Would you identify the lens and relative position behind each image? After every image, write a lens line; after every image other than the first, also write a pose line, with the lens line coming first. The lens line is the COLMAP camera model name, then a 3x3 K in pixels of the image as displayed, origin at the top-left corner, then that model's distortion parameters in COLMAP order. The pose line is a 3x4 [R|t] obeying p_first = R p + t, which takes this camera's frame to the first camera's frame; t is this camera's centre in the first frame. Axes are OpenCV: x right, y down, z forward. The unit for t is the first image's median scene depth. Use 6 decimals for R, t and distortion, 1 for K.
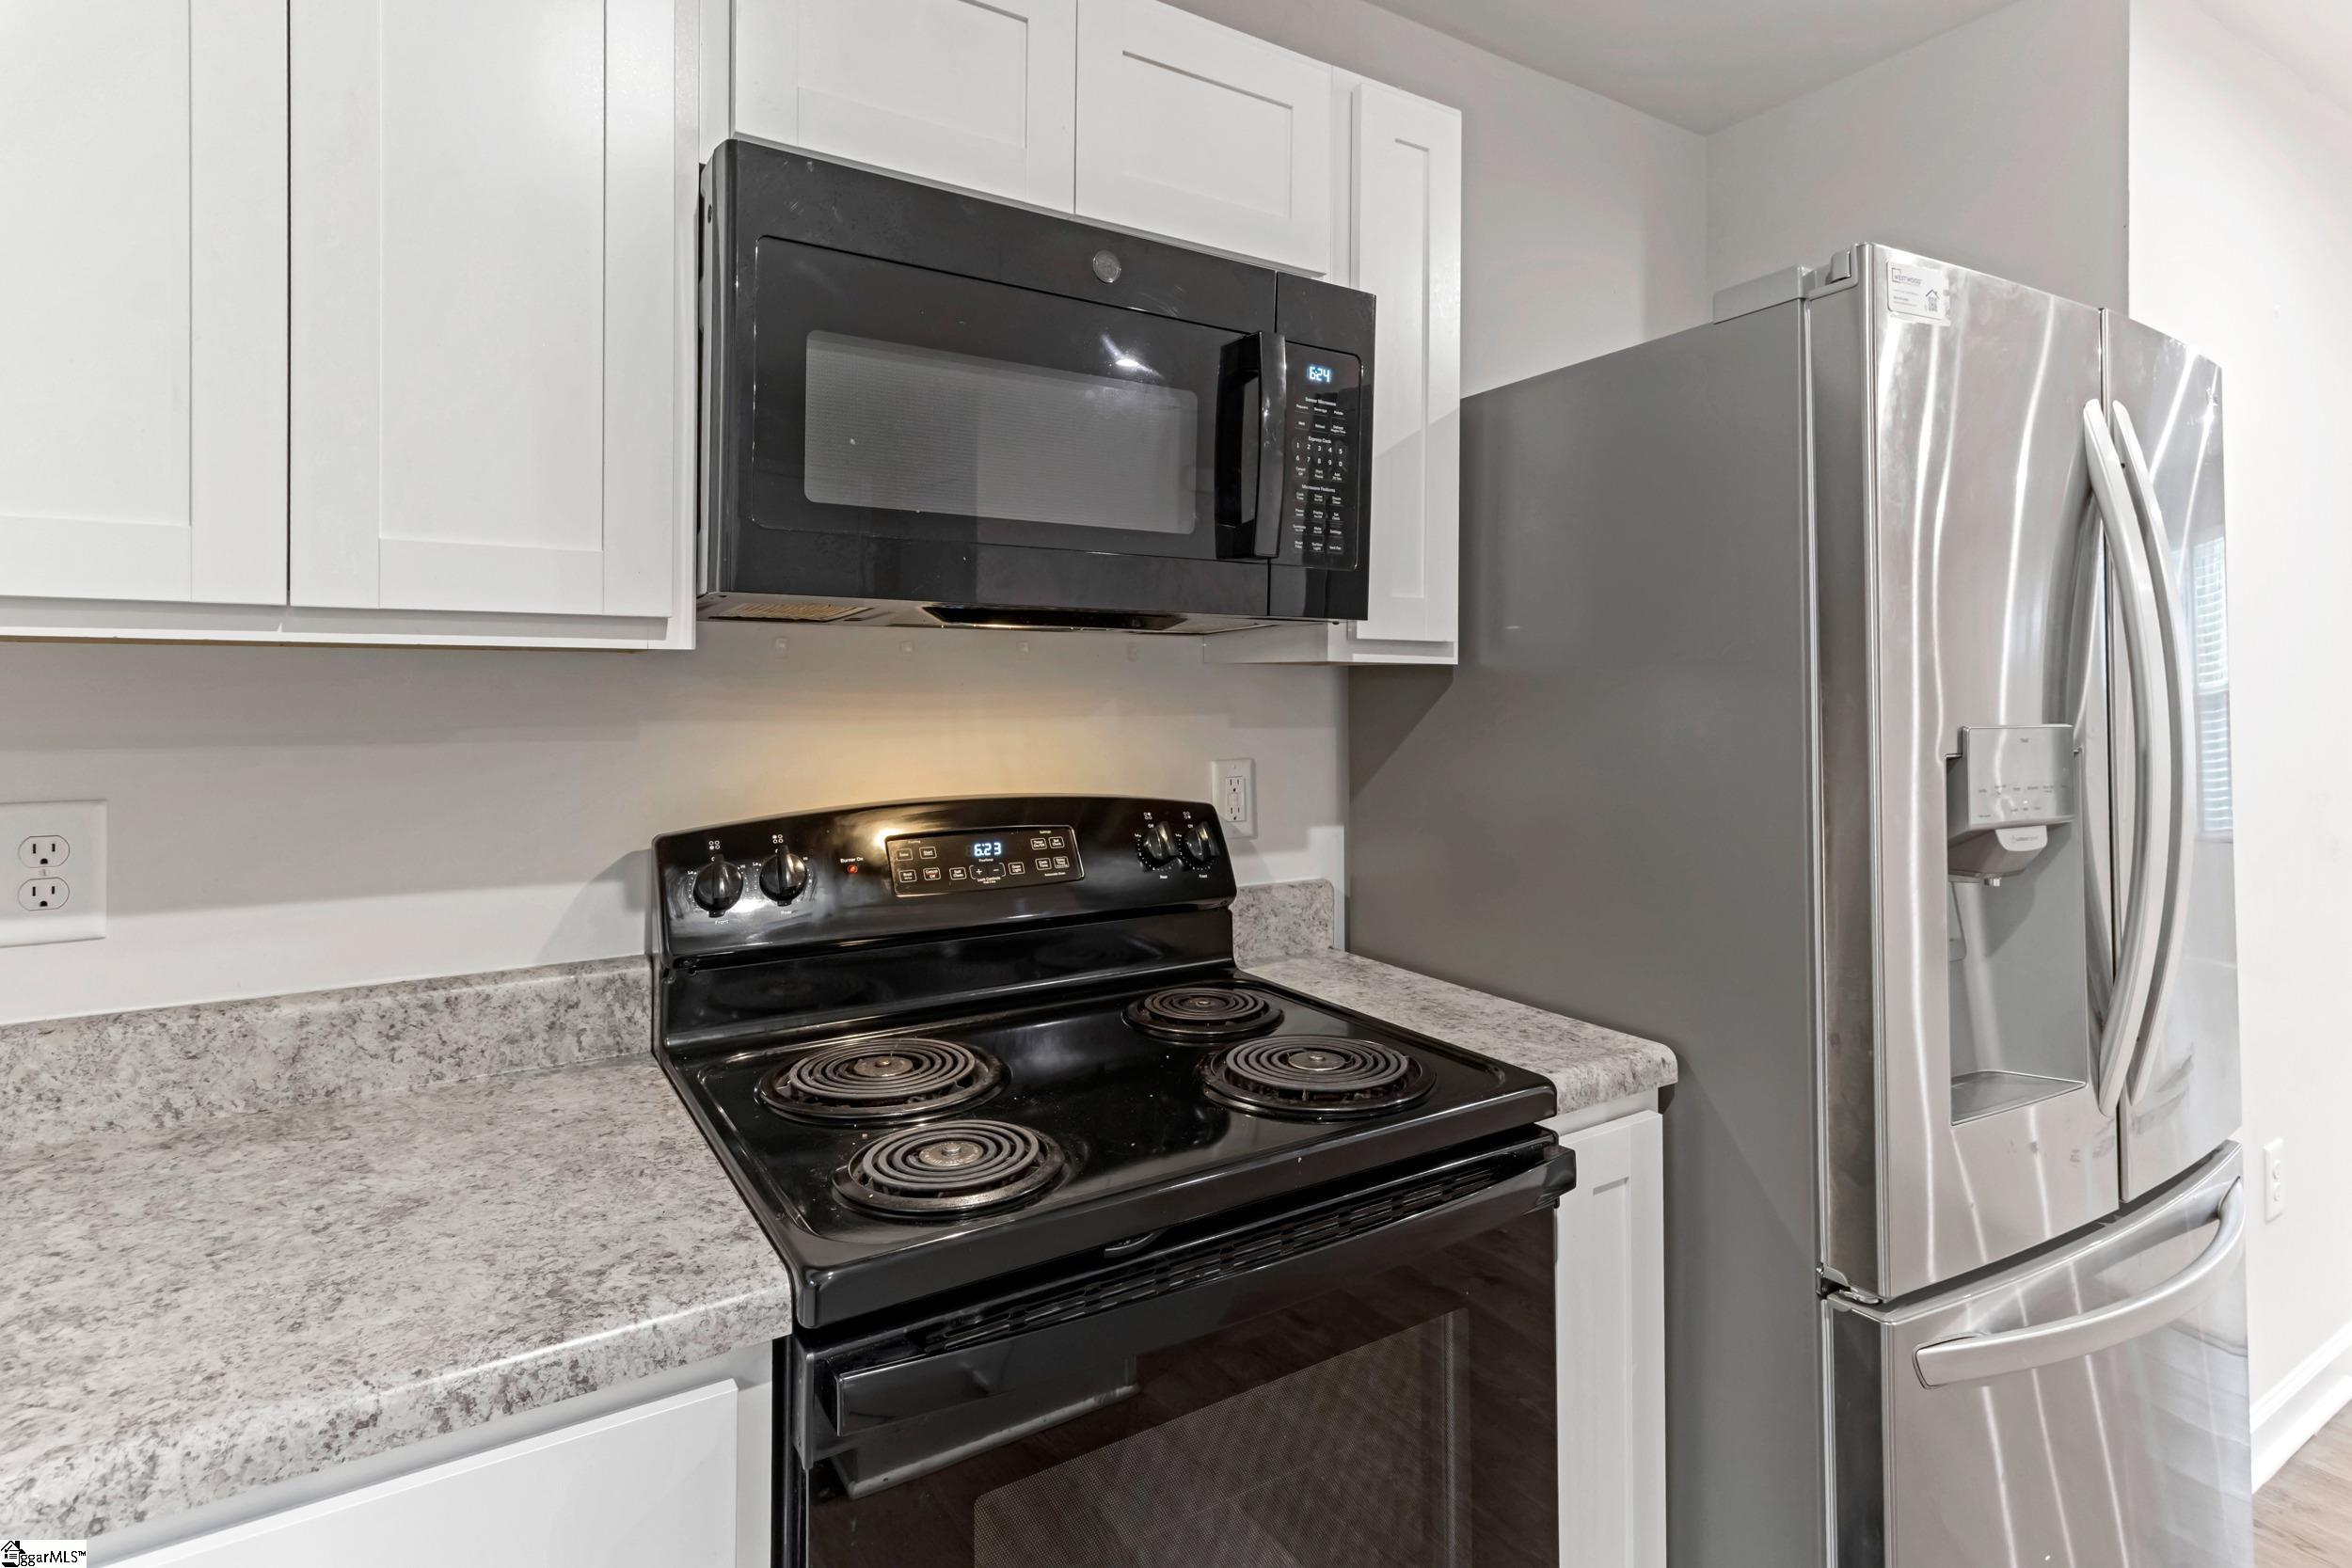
lens RADIAL K [[1132.4, 0, 1131.3], [0, 1132.4, 671.1], [0, 0, 1]] dist [0.009704, -0.000302]
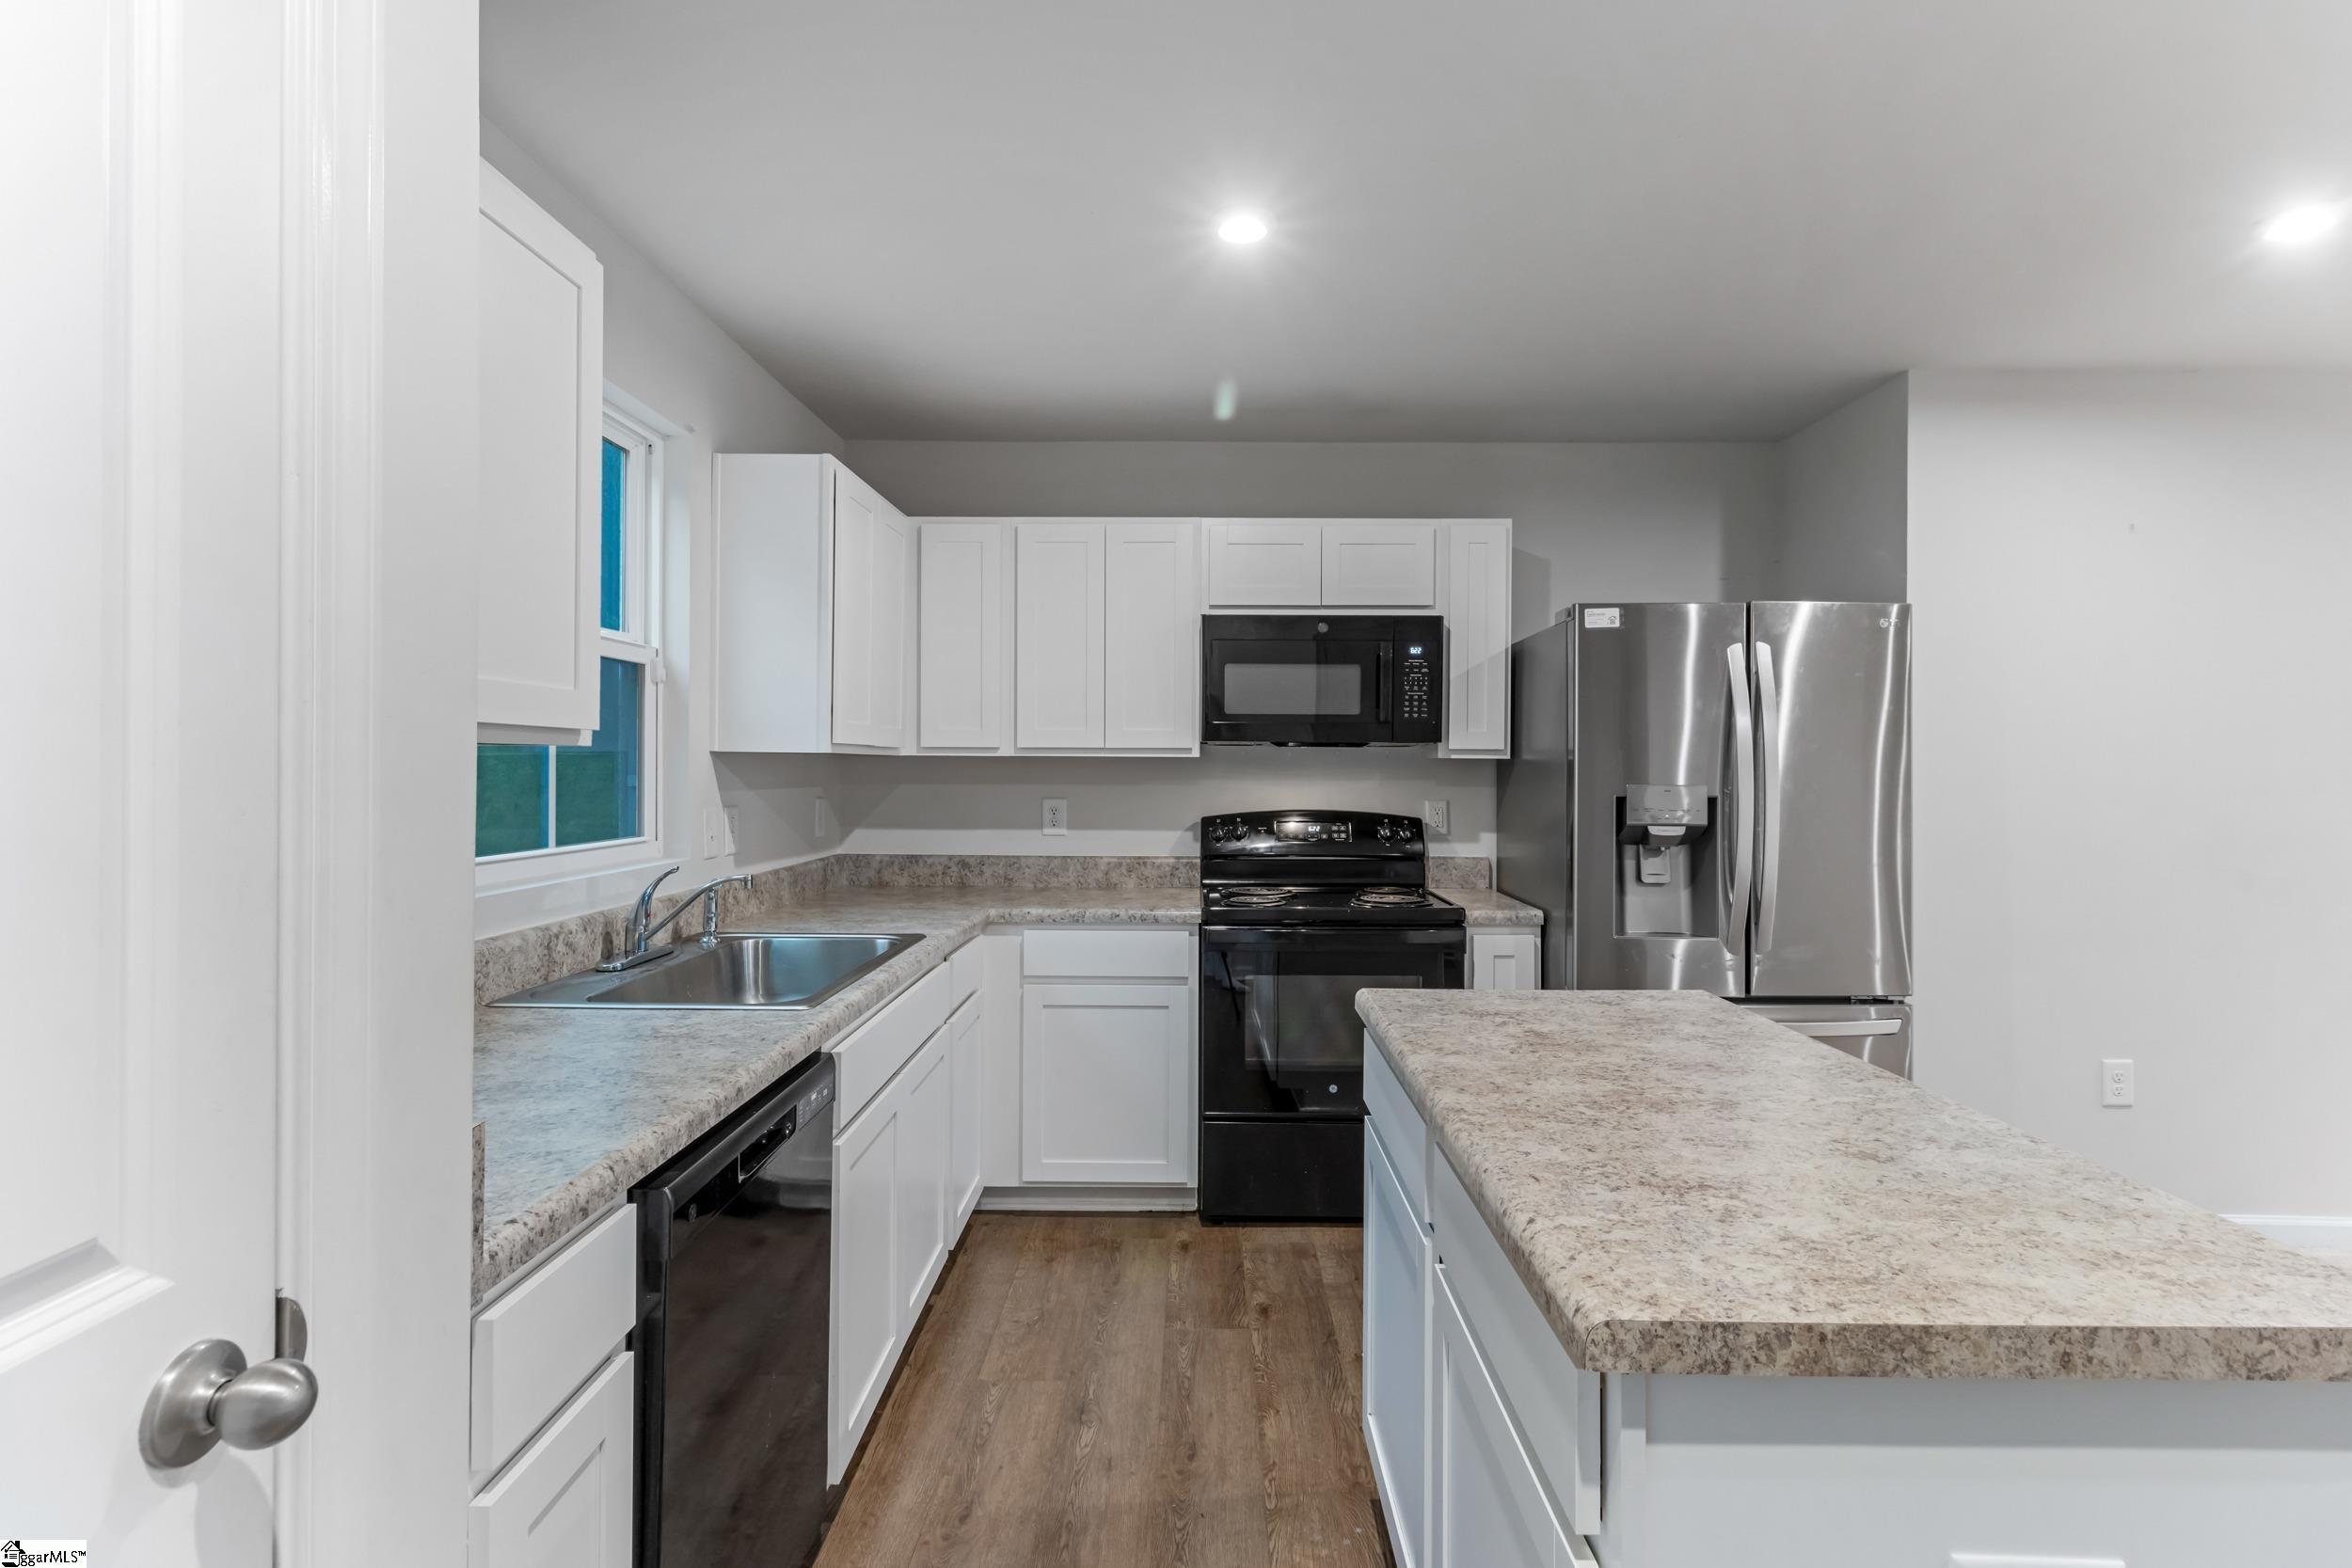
lens RADIAL K [[1132.4, 0, 1183.2], [0, 1132.4, 770.2], [0, 0, 1]] dist [0.009704, -0.000302]
pose [[0.840572, 0.003686, -0.541687, 1.140124], [0.005540, 0.999866, 0.015400, -0.025825], [0.541671, -0.015946, 0.840439, -1.516911]]
